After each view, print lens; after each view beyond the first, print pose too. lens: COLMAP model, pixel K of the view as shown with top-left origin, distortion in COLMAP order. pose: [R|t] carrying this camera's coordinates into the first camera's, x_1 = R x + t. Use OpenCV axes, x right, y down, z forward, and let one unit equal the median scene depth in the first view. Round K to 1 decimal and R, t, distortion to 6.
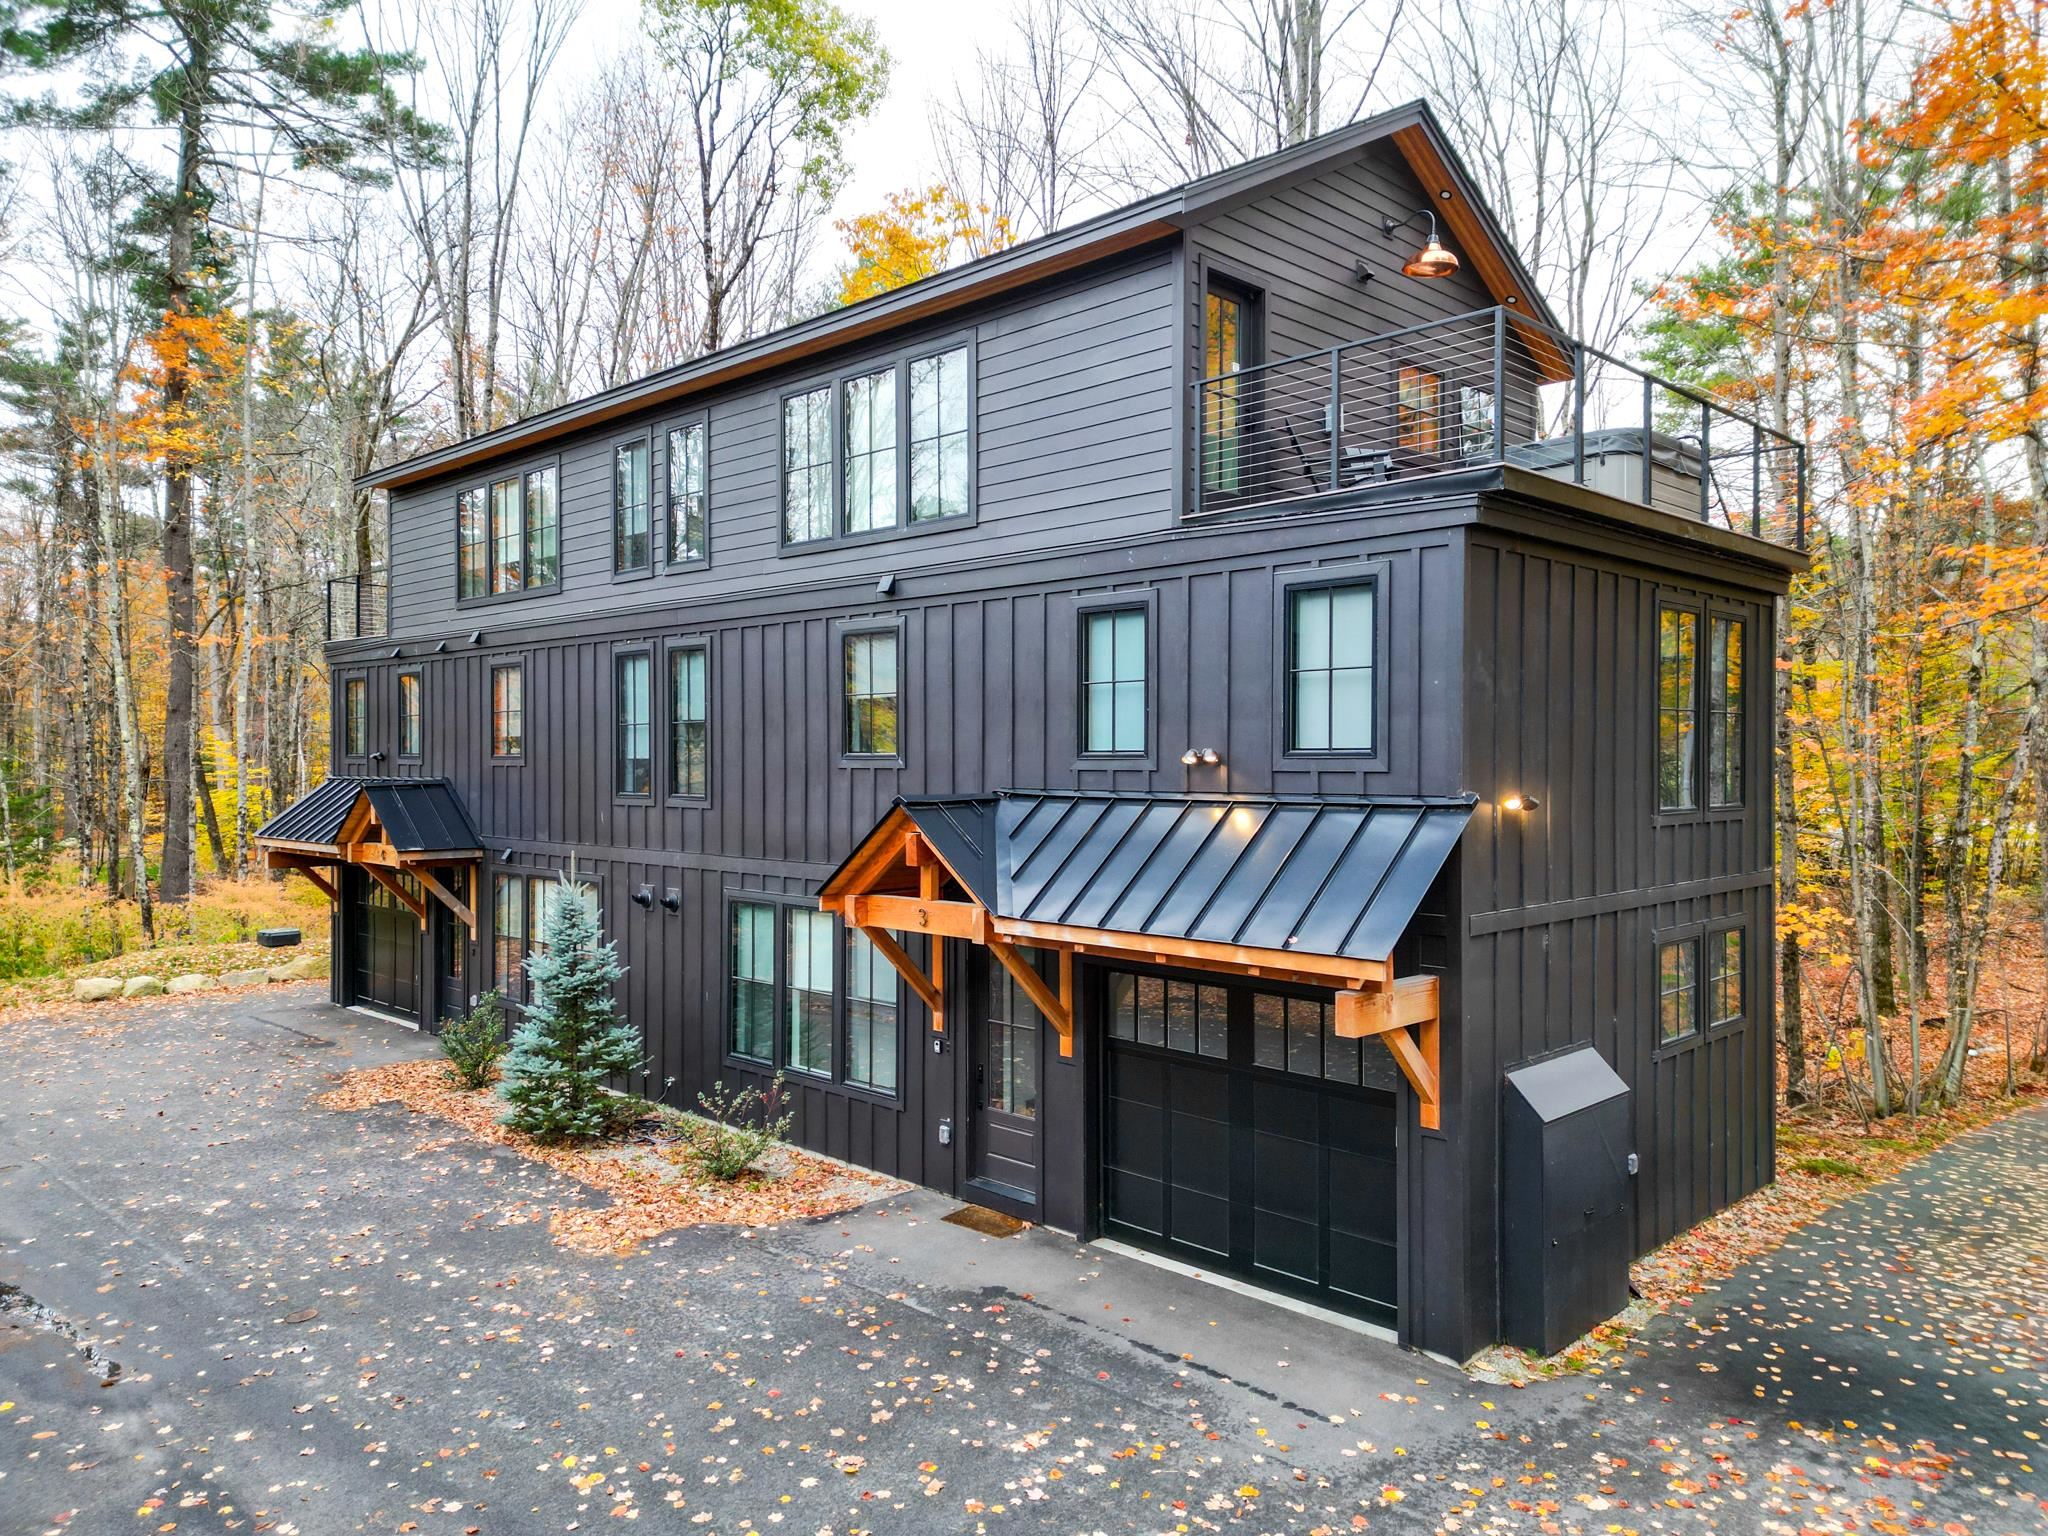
lens RADIAL K [[1424.4, 0, 1016.3], [0, 1424.4, 773.7], [0, 0, 1]] dist [0.071561, -0.046147]
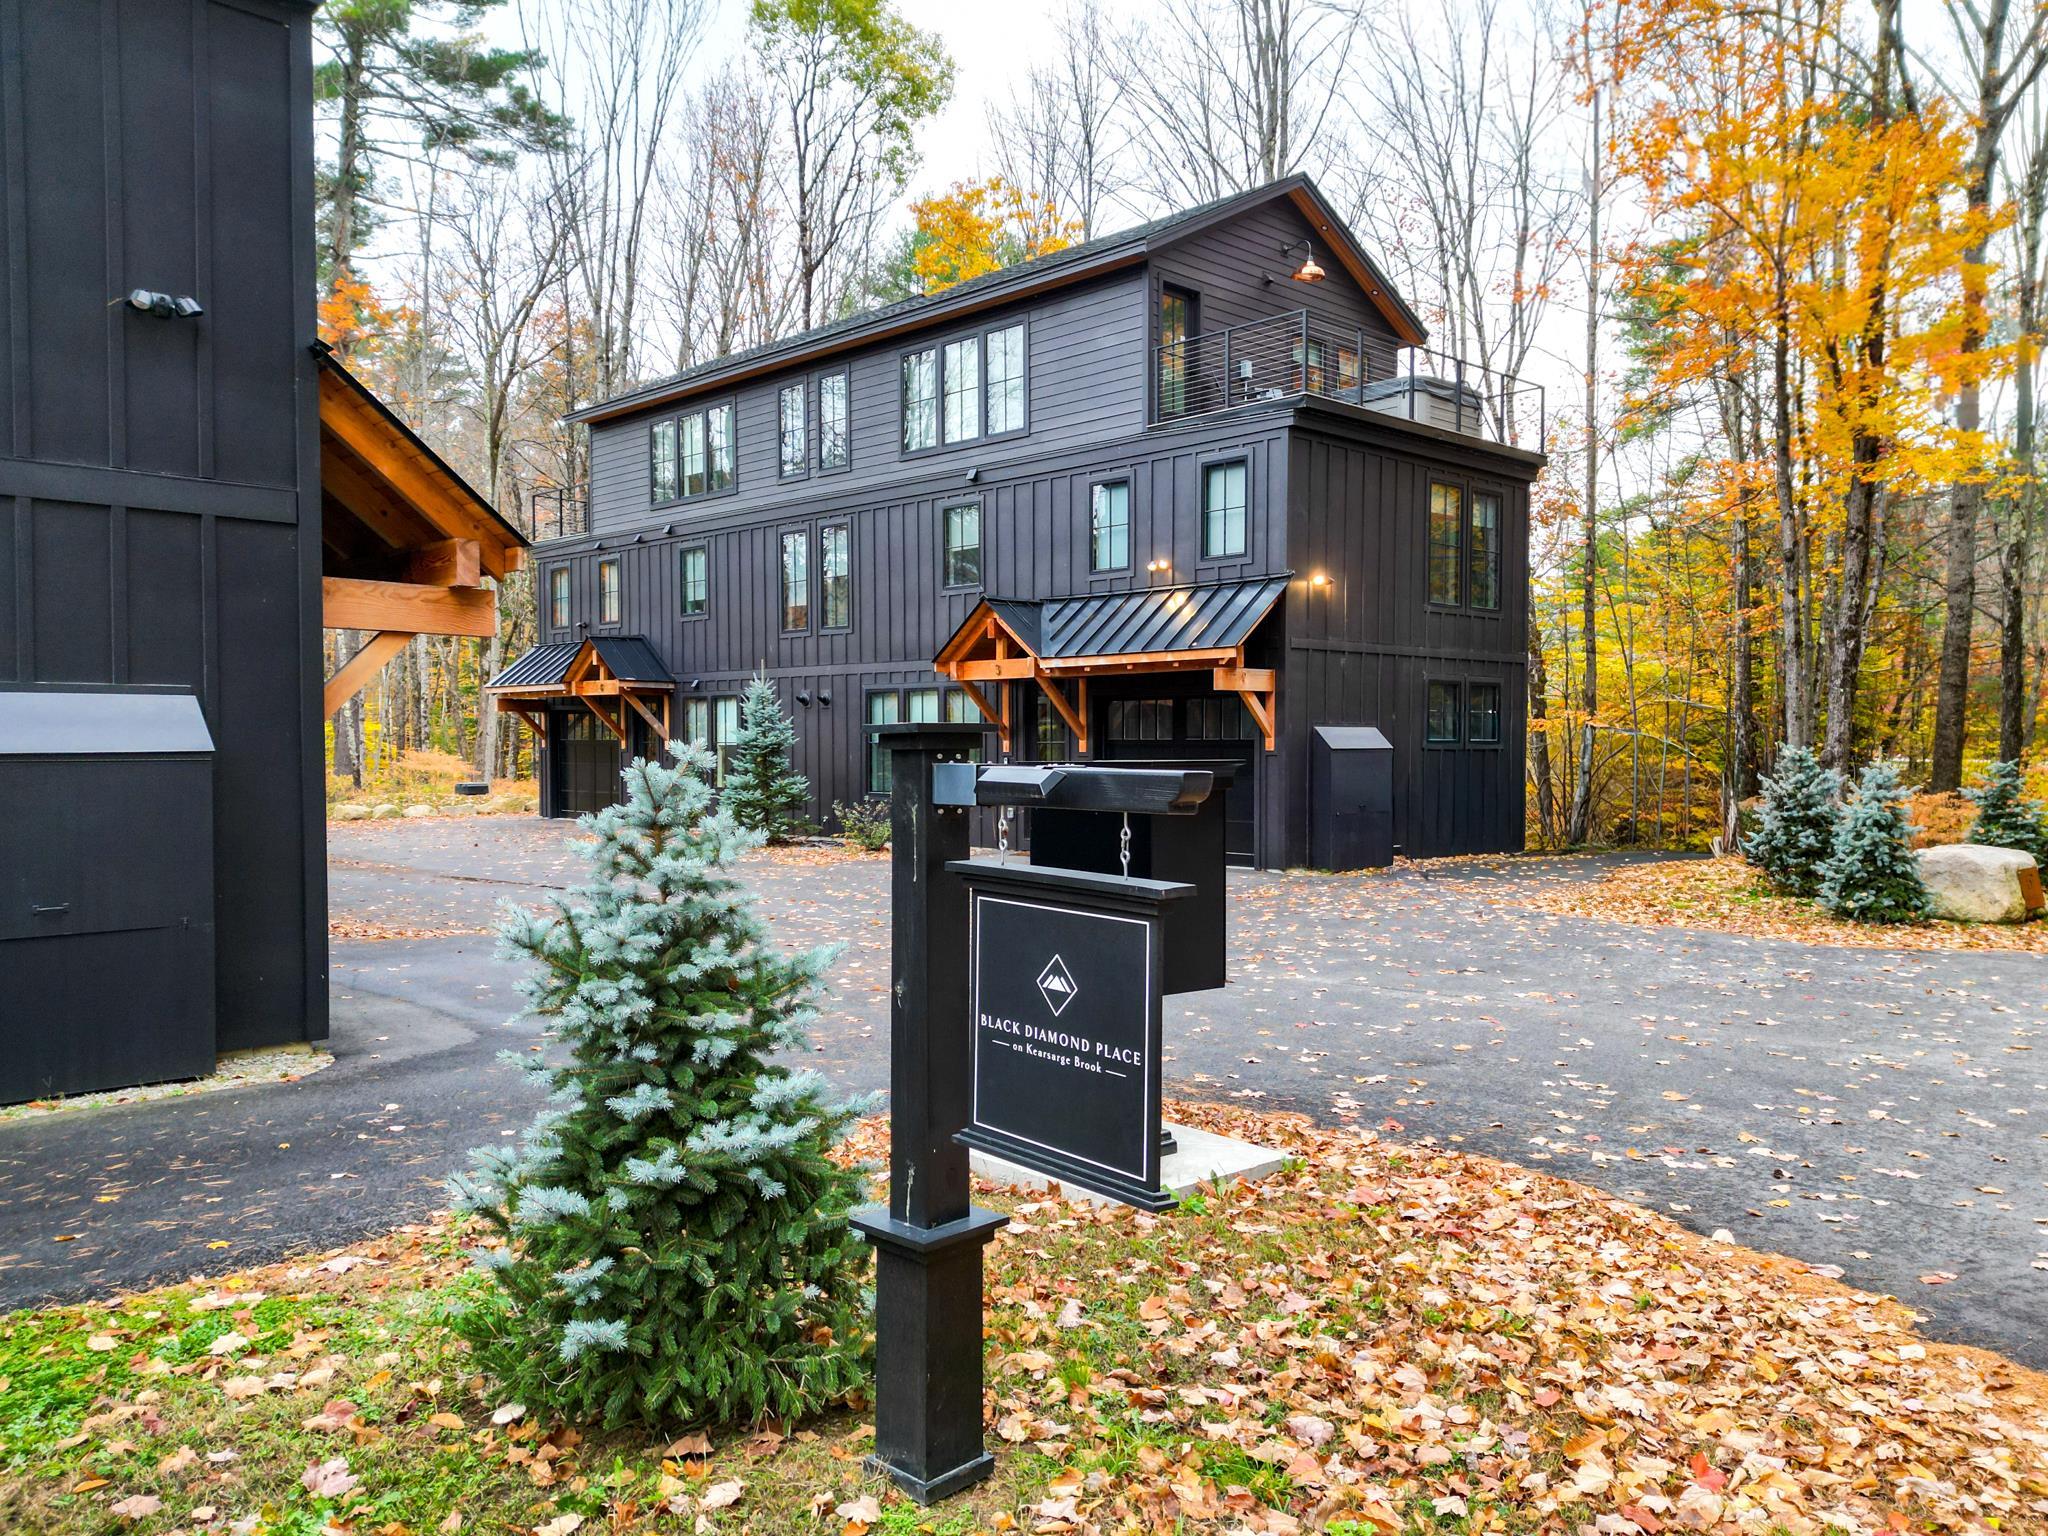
lens RADIAL K [[1515.0, 0, 1076.9], [0, 1515.0, 785.7], [0, 0, 1]] dist [0.115815, -0.136234]
pose [[0.999990, -0.000363, 0.004382, 0.018363], [0.000278, 0.999812, 0.019403, 0.184459], [-0.004388, -0.019402, 0.999802, -0.722779]]
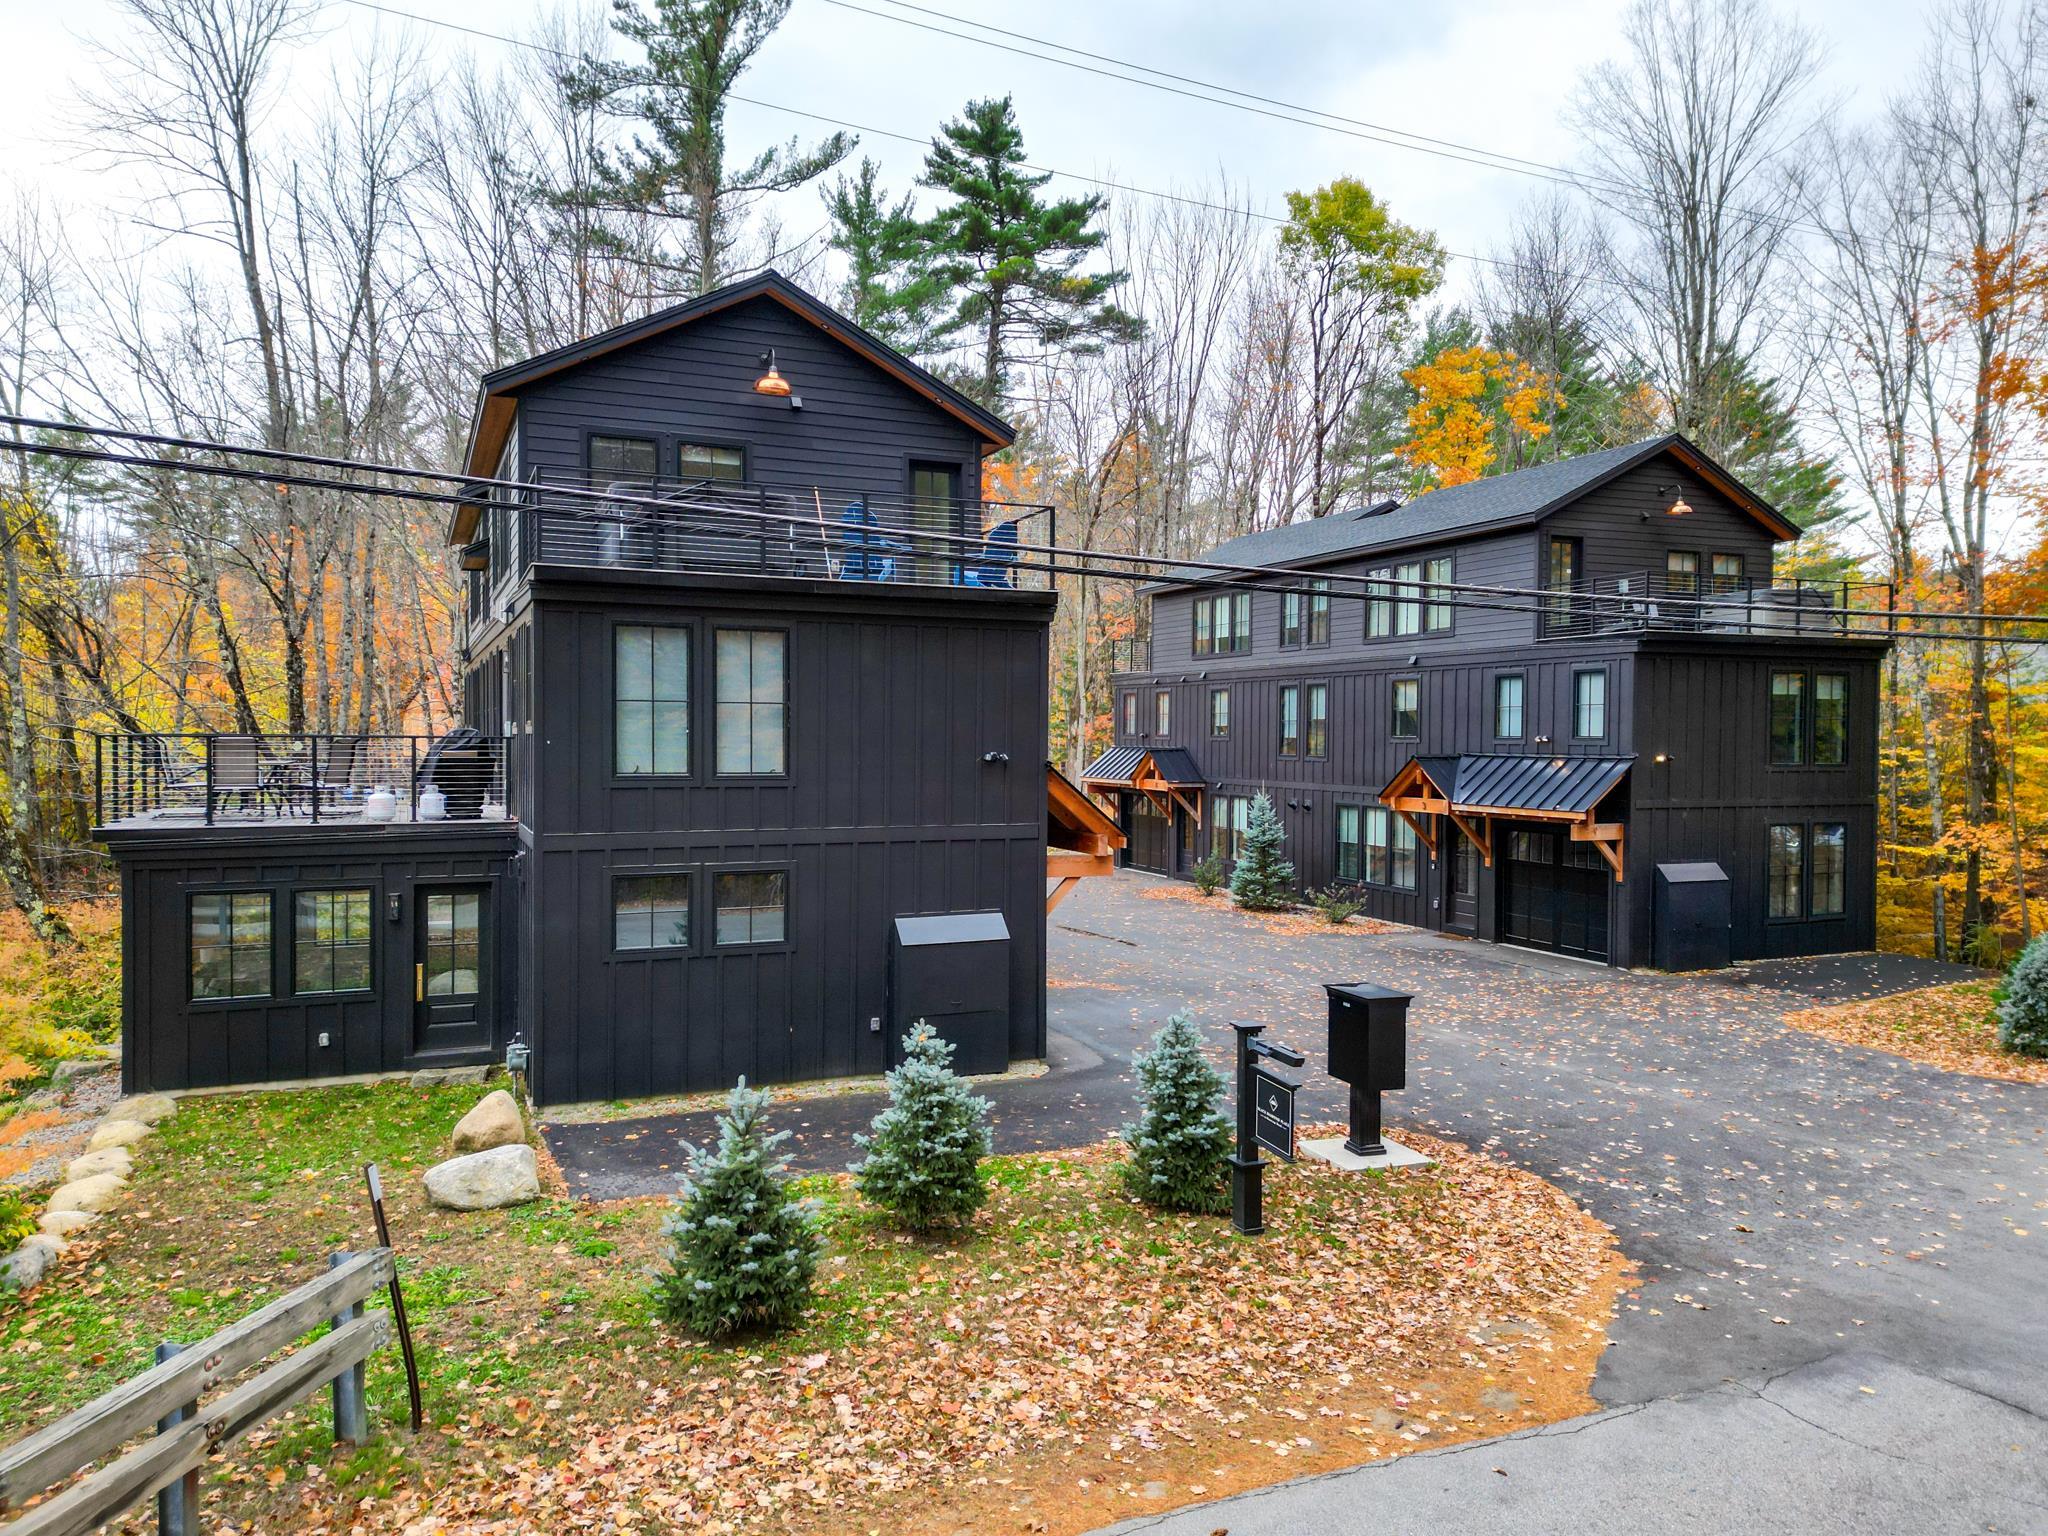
lens RADIAL K [[1428.7, 0, 1016.1], [0, 1428.7, 771.4], [0, 0, 1]] dist [0.071095, -0.068500]
pose [[0.924313, 0.016567, -0.381276, 0.198422], [-0.010581, 0.999786, 0.017790, 0.007412], [0.381489, -0.012409, 0.924290, -1.341625]]
